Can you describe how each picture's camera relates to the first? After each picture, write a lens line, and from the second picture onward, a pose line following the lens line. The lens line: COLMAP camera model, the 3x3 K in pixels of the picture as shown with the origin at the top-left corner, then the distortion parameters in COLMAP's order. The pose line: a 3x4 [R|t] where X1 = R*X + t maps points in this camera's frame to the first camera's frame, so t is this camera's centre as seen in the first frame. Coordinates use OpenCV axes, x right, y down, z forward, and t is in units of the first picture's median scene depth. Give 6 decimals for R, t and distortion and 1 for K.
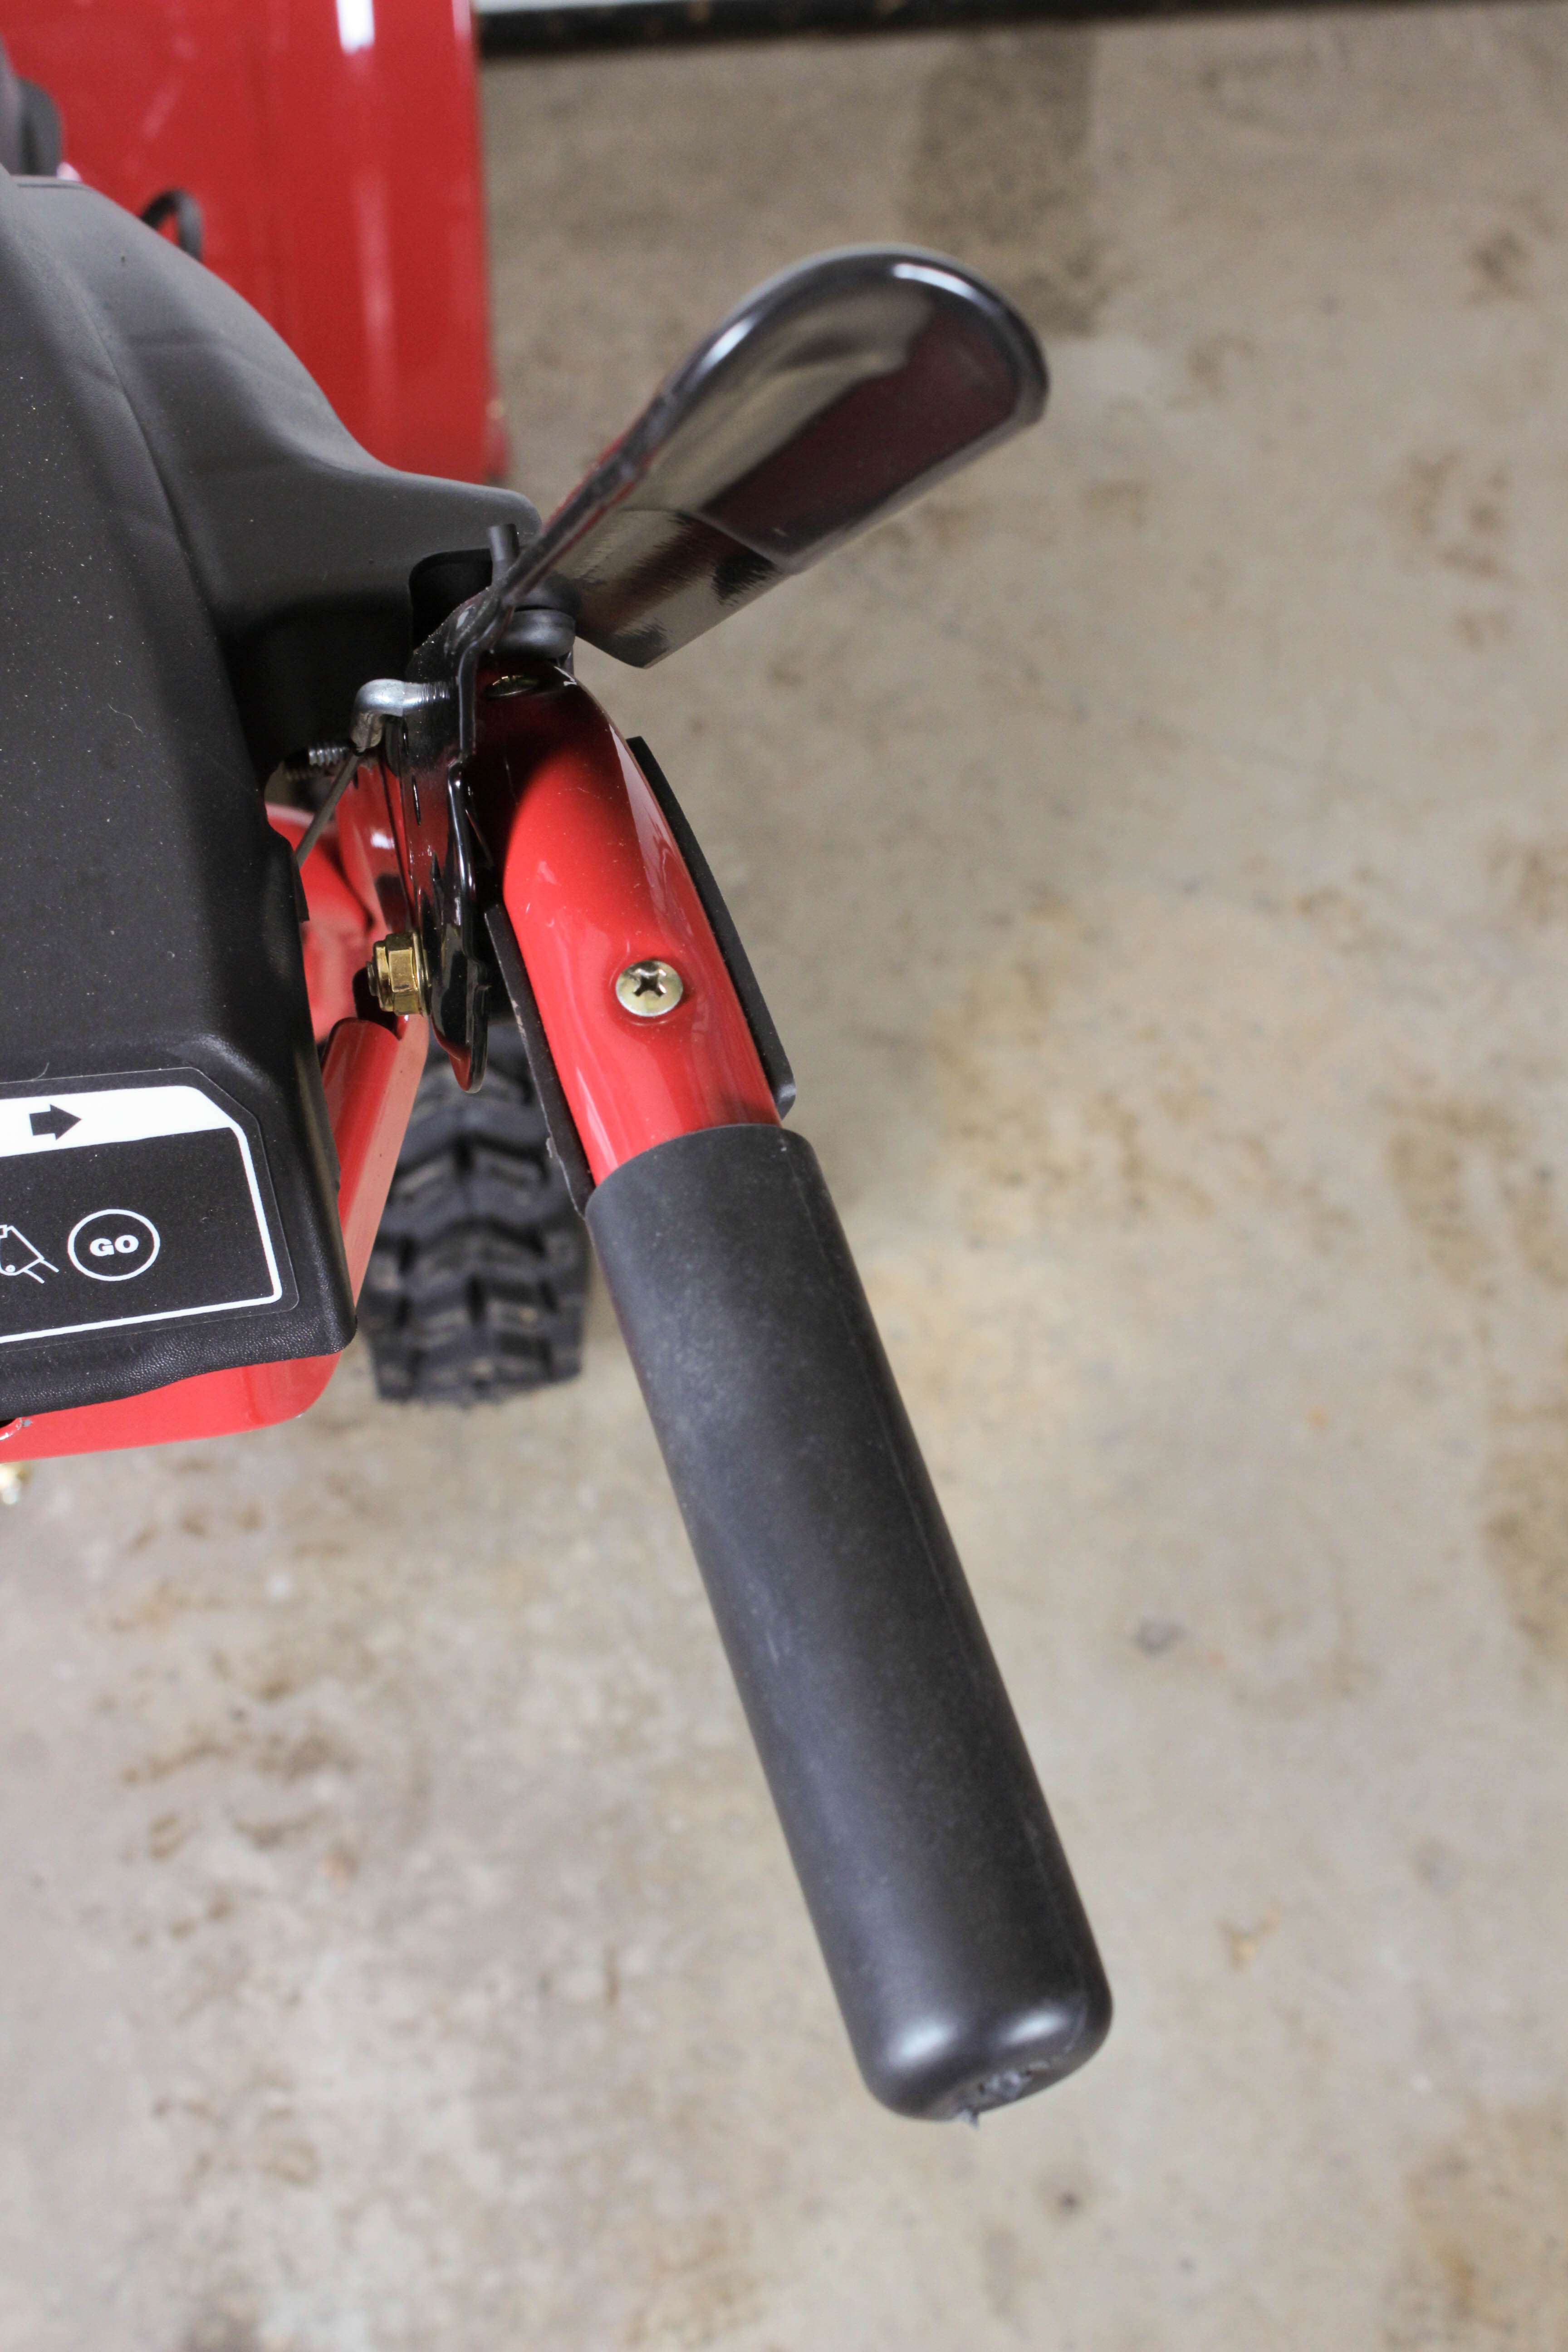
lens RADIAL K [[3252.0, 0, 790.5], [0, 3252.0, 1155.9], [0, 0, 1]] dist [-0.047485, 0.000000]
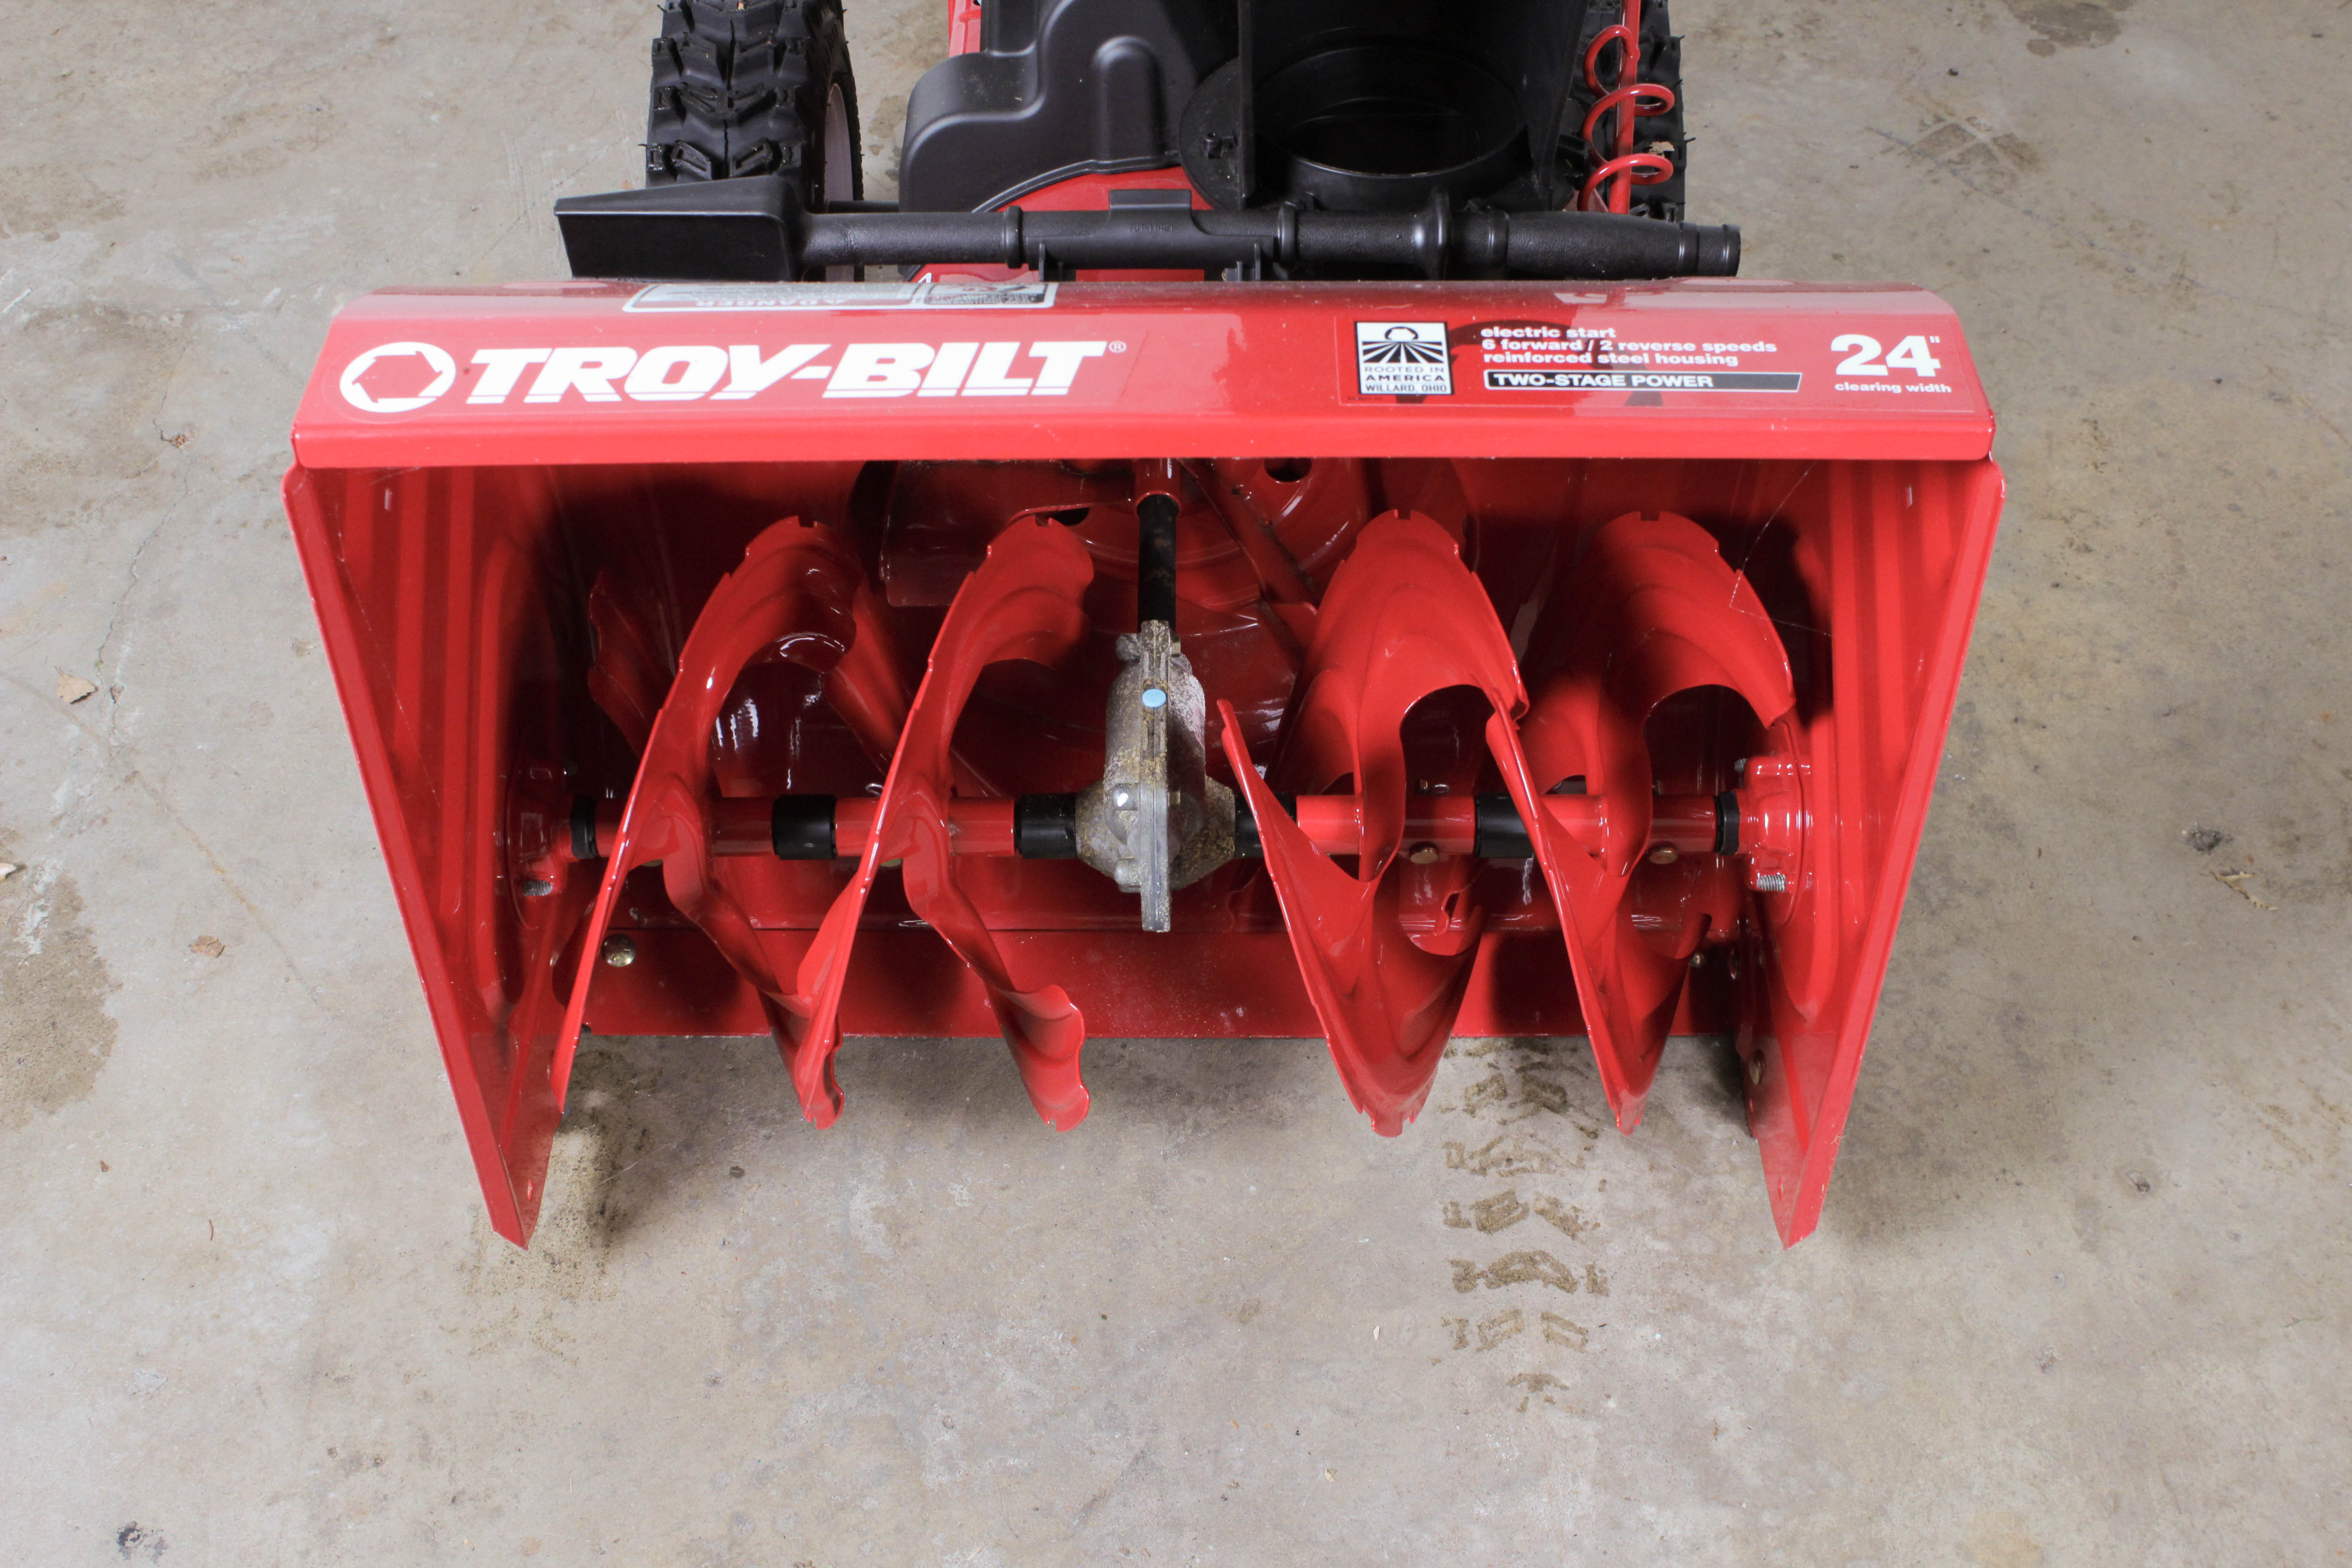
lens RADIAL K [[2860.7, 0, 1198.0], [0, 2860.7, 806.2], [0, 0, 1]] dist [-0.055500, 0.000000]
pose [[0.986684, 0.077734, -0.142868, -0.122262], [-0.098626, 0.984428, -0.145514, 0.338267], [0.129332, 0.157667, 0.978986, -0.167097]]
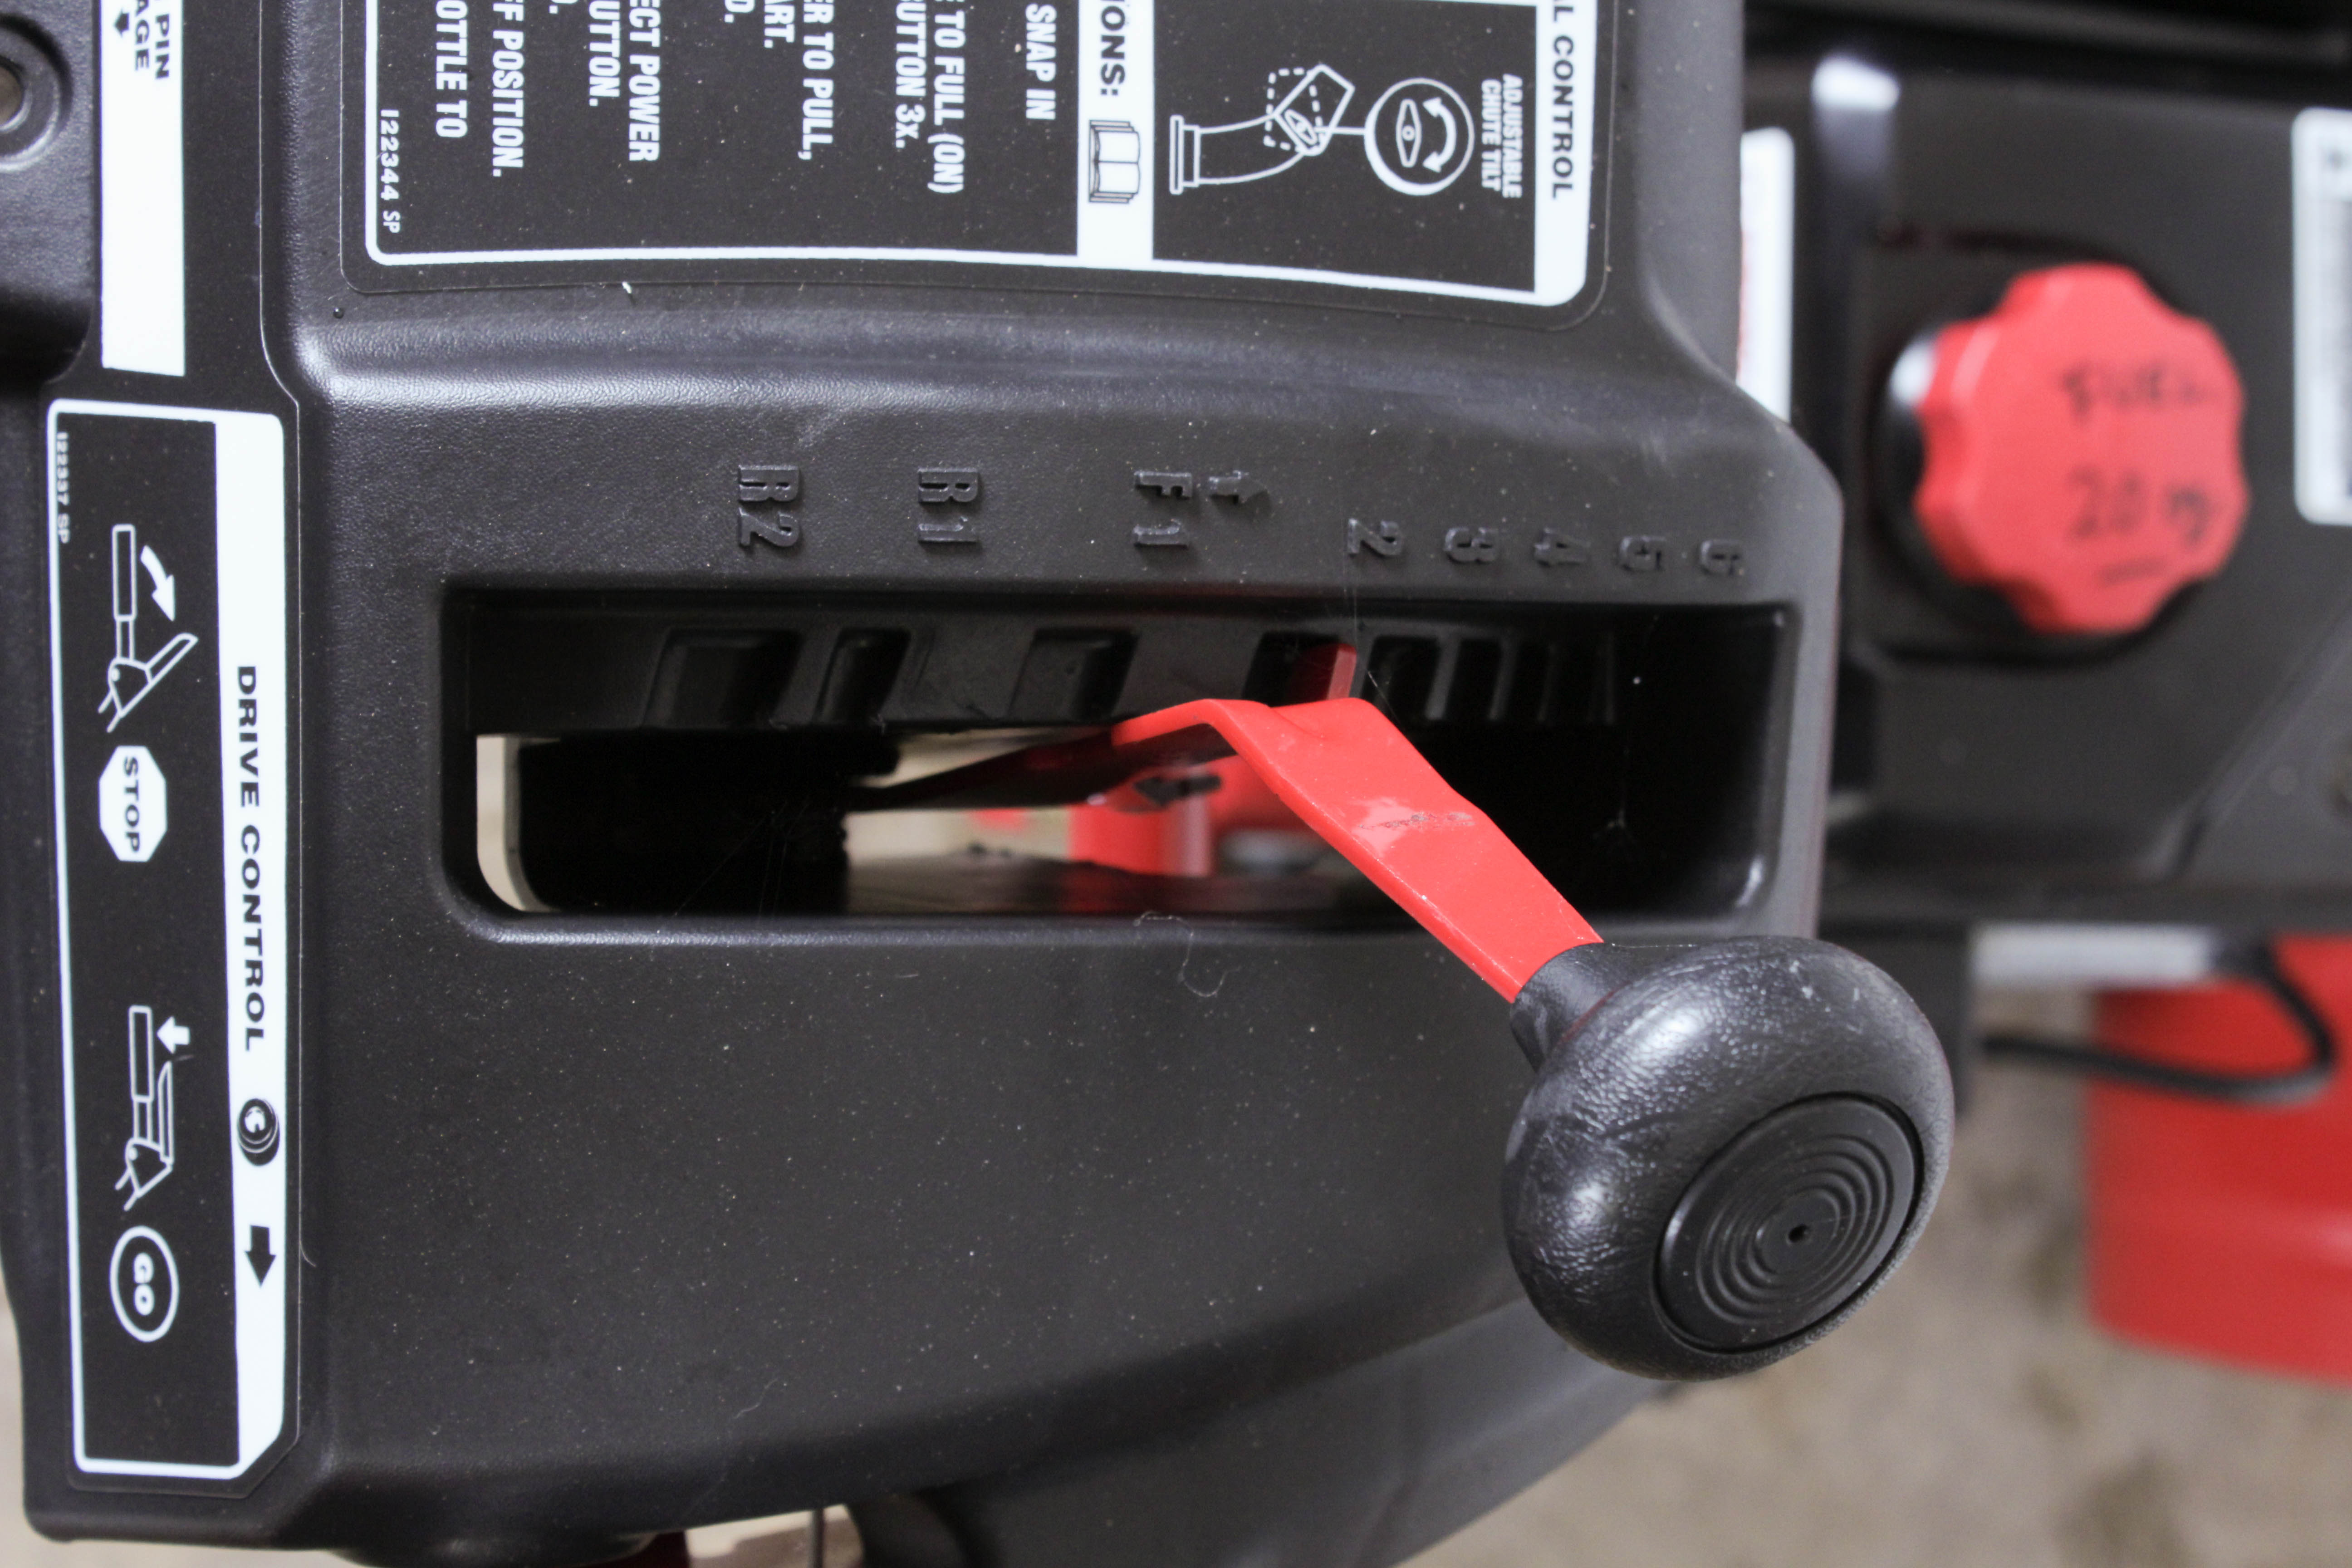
lens RADIAL K [[4458.3, 0, 1184.2], [0, 4458.3, 762.0], [0, 0, 1]] dist [0.044671, 0.000000]
pose [[-0.129203, 0.983569, -0.126092, -0.075744], [-0.987683, -0.116328, 0.104645, -0.108170], [0.088258, 0.138059, 0.986484, -0.028662]]
